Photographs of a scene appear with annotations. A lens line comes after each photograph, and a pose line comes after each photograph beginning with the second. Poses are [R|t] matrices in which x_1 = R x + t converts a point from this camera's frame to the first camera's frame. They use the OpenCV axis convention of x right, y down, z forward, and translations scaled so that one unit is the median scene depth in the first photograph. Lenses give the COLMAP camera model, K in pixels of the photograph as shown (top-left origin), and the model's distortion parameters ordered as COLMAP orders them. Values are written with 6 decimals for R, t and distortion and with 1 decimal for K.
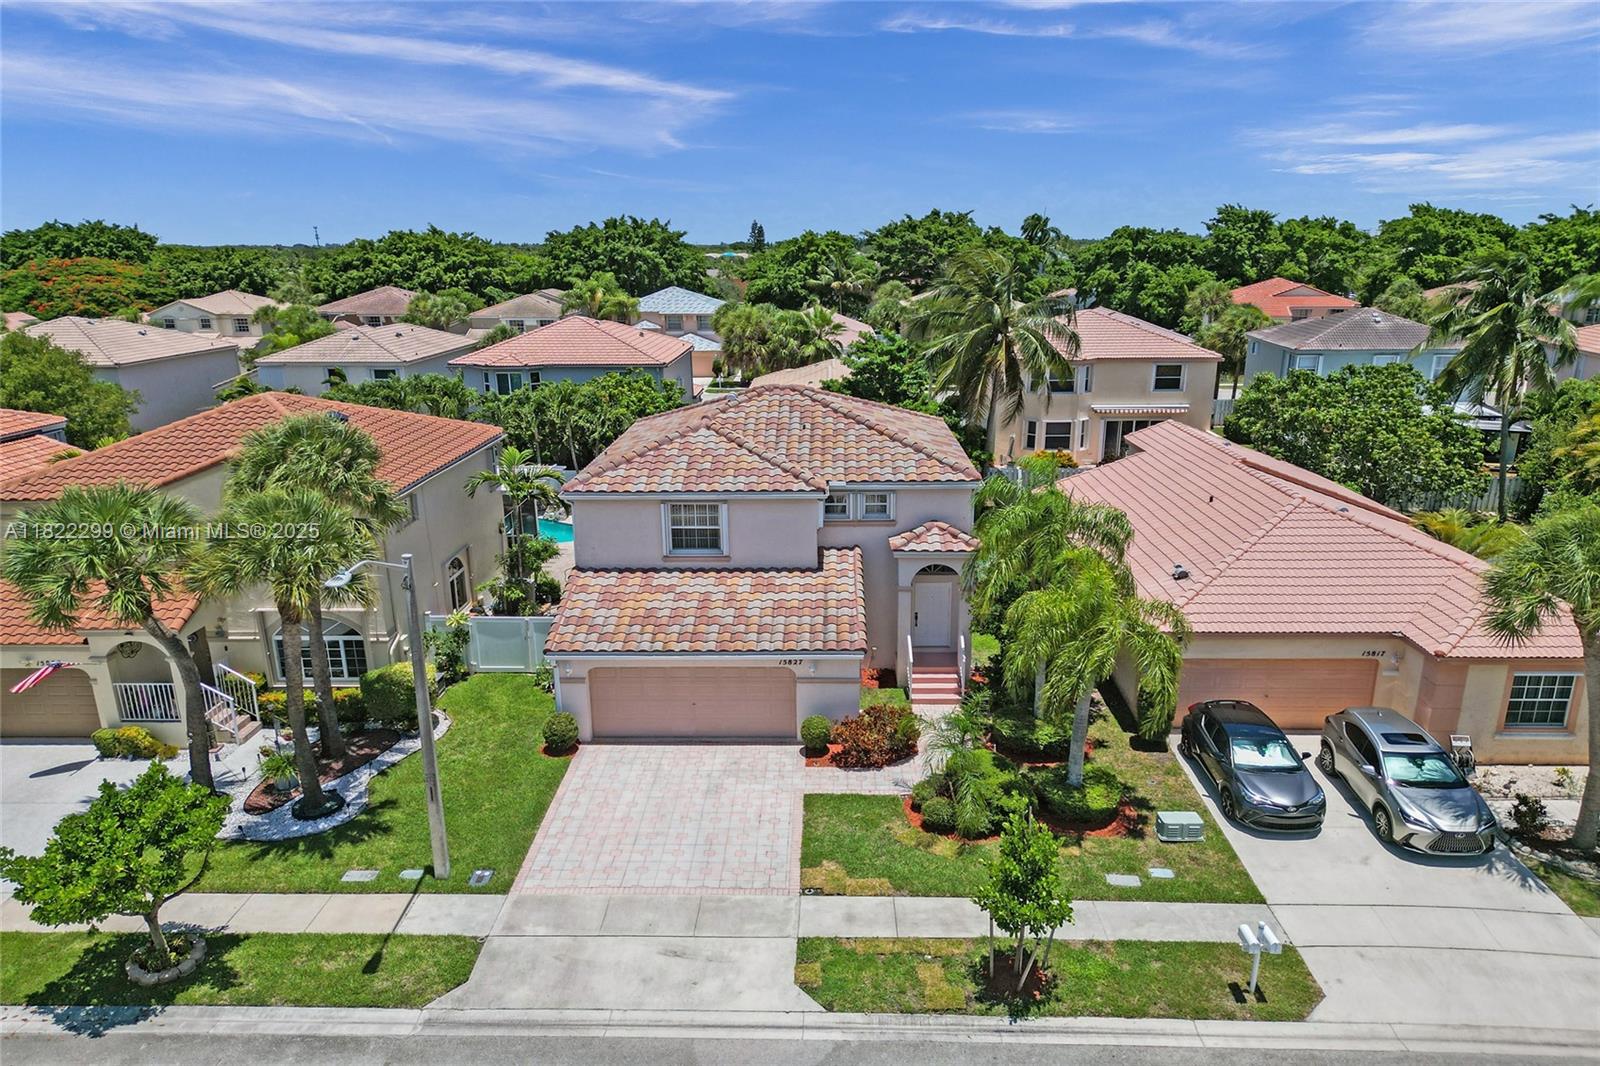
lens RADIAL K [[1125.3, 0, 792.7], [0, 1125.3, 583.5], [0, 0, 1]] dist [0.066442, -0.054691]
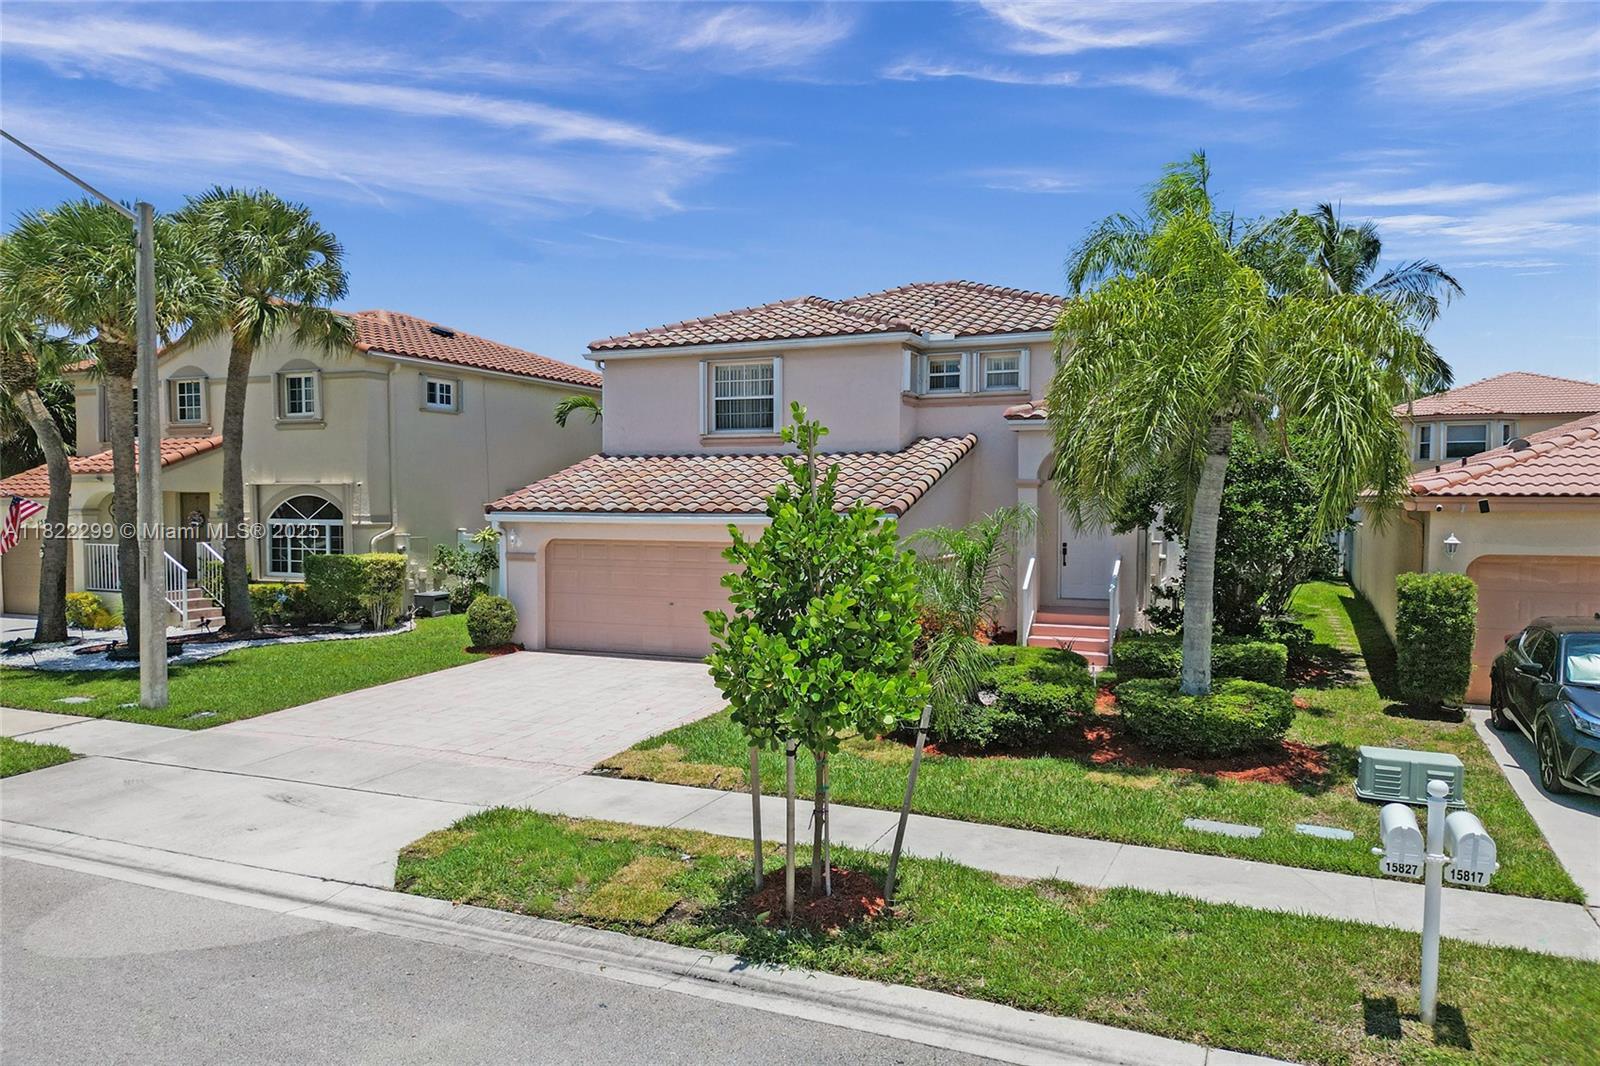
lens RADIAL K [[1125.1, 0, 798.4], [0, 1125.1, 528.4], [0, 0, 1]] dist [0.070833, -0.069524]
pose [[0.926338, 0.023328, -0.375971, 0.265104], [-0.121191, 0.963472, -0.238817, 0.240755], [0.356667, 0.266790, 0.895328, 0.443334]]
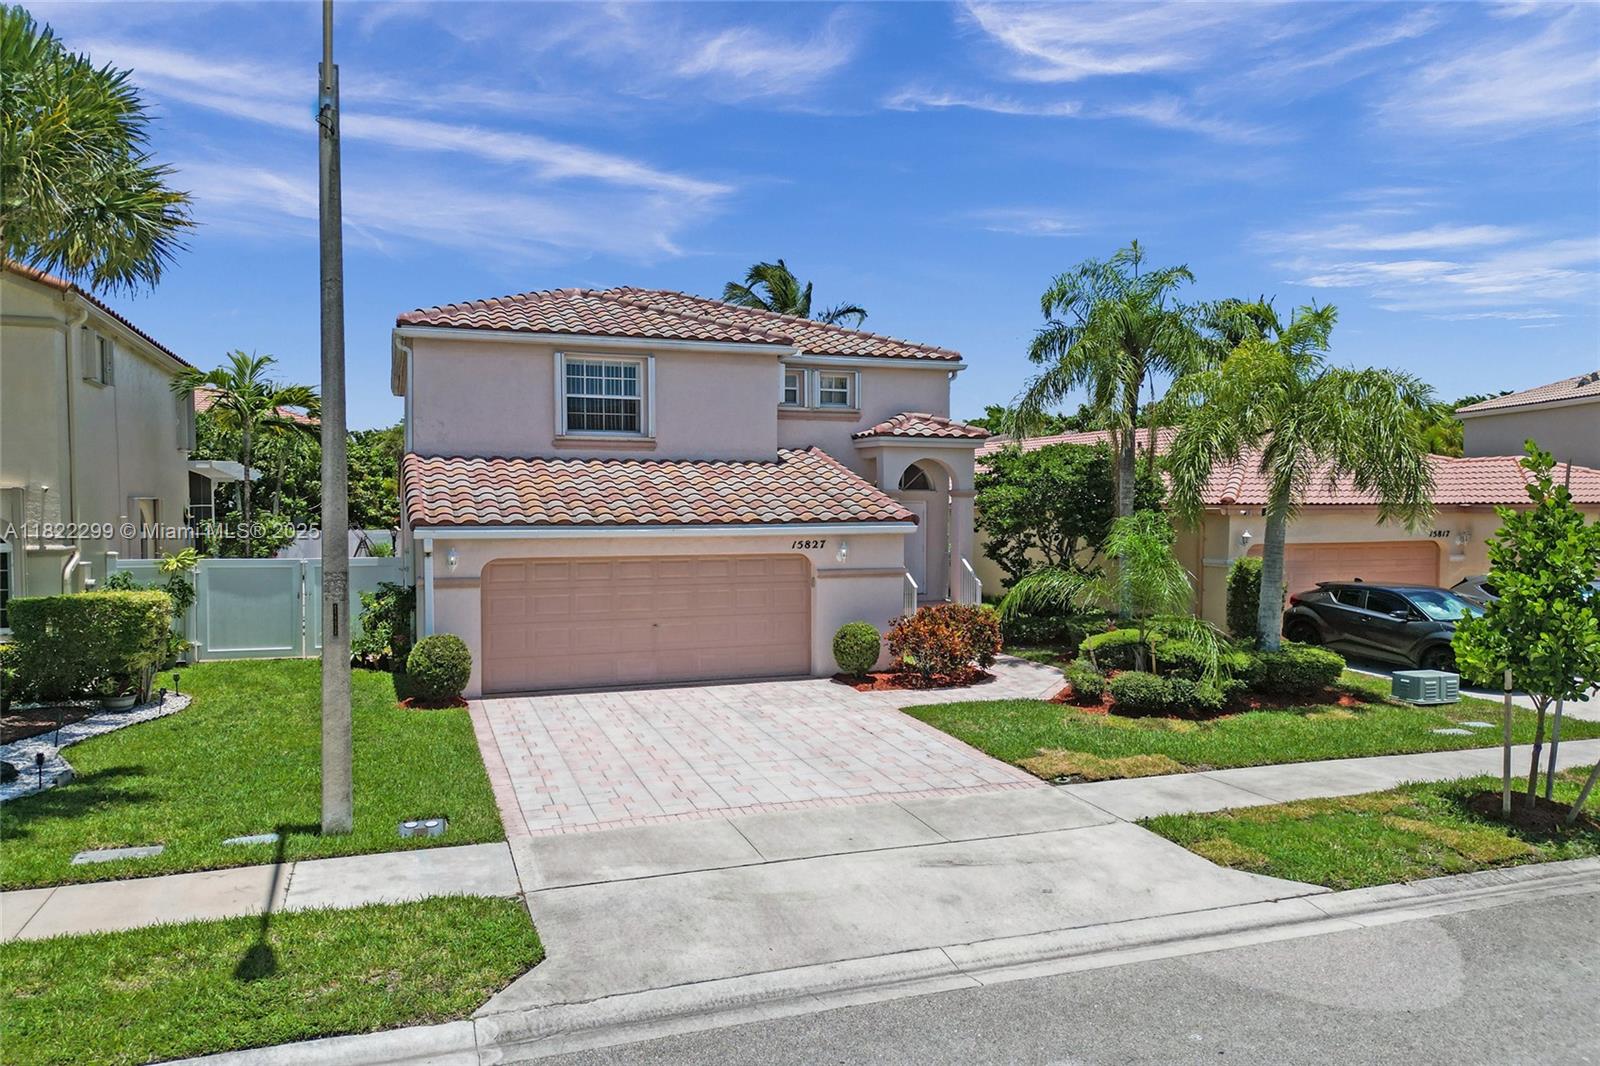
lens RADIAL K [[1125.1, 0, 798.4], [0, 1125.1, 528.4], [0, 0, 1]] dist [0.070833, -0.069524]
pose [[0.927156, 0.003004, 0.374663, -0.272216], [0.098359, 0.962945, -0.251124, 0.242674], [-0.361534, 0.269683, 0.892505, 0.446768]]
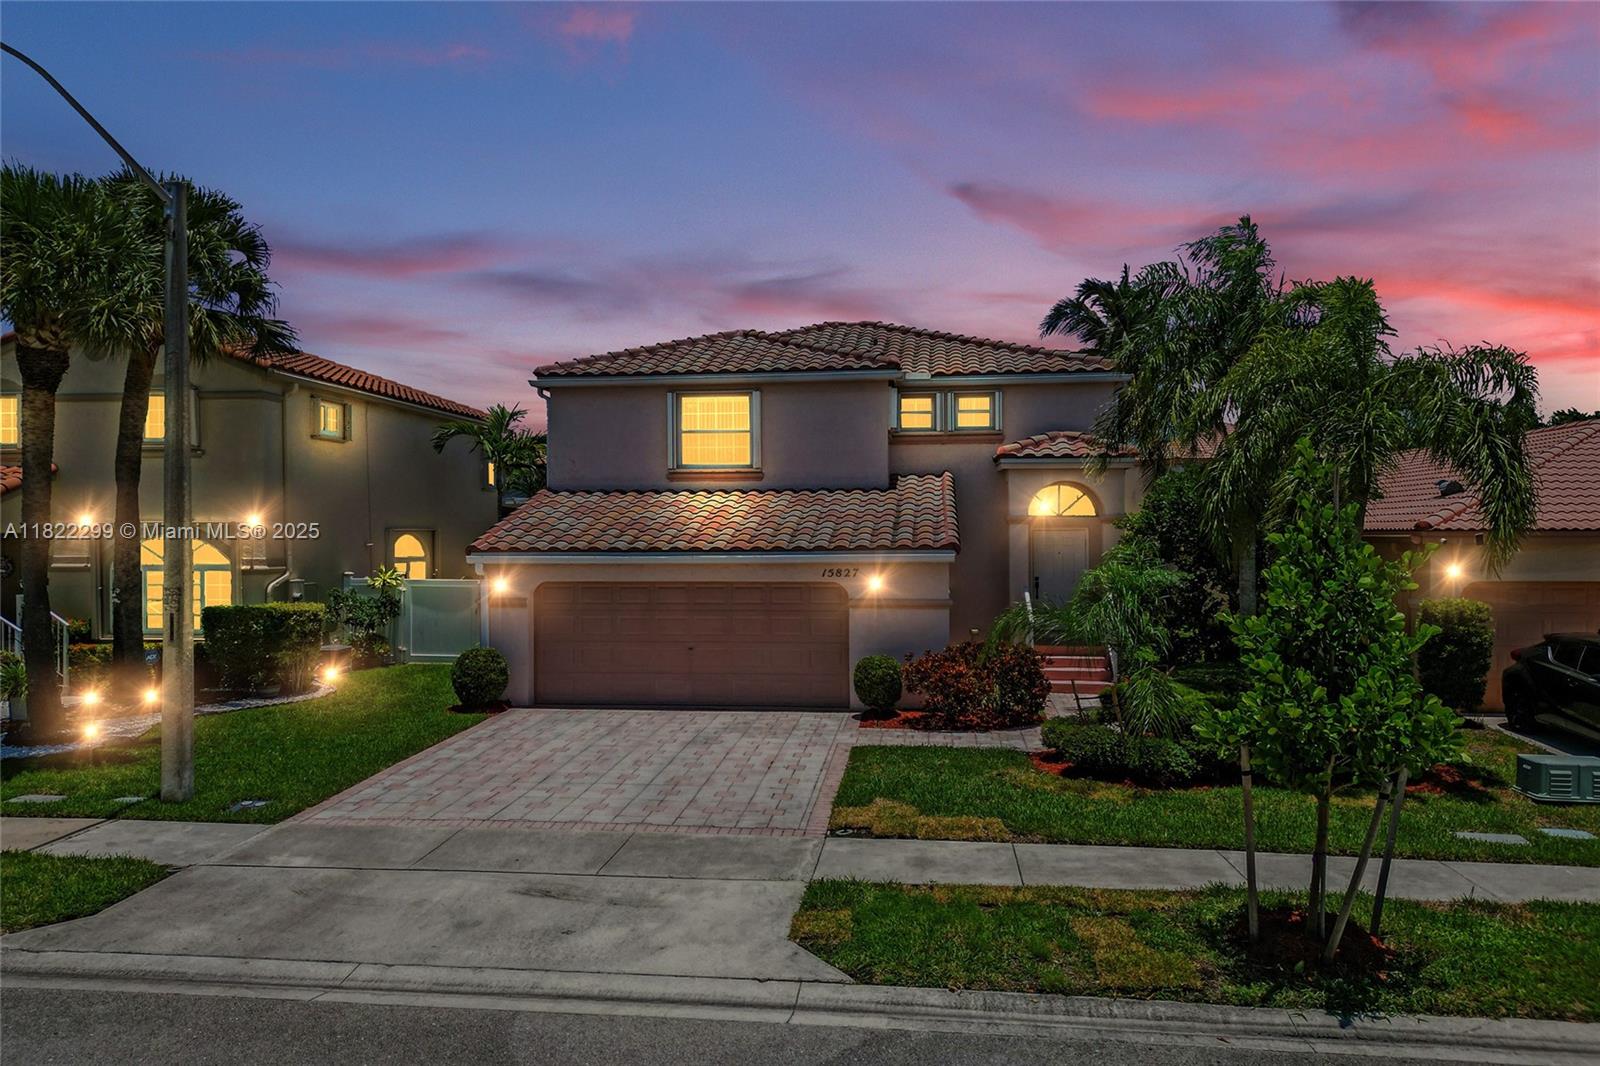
lens RADIAL K [[1125.1, 0, 798.4], [0, 1125.1, 528.4], [0, 0, 1]] dist [0.070833, -0.069524]
pose [[0.996150, 0.007373, -0.087351, 0.032480], [-0.032646, 0.955979, -0.291615, 0.251670], [0.081355, 0.293344, 0.952539, 0.409785]]
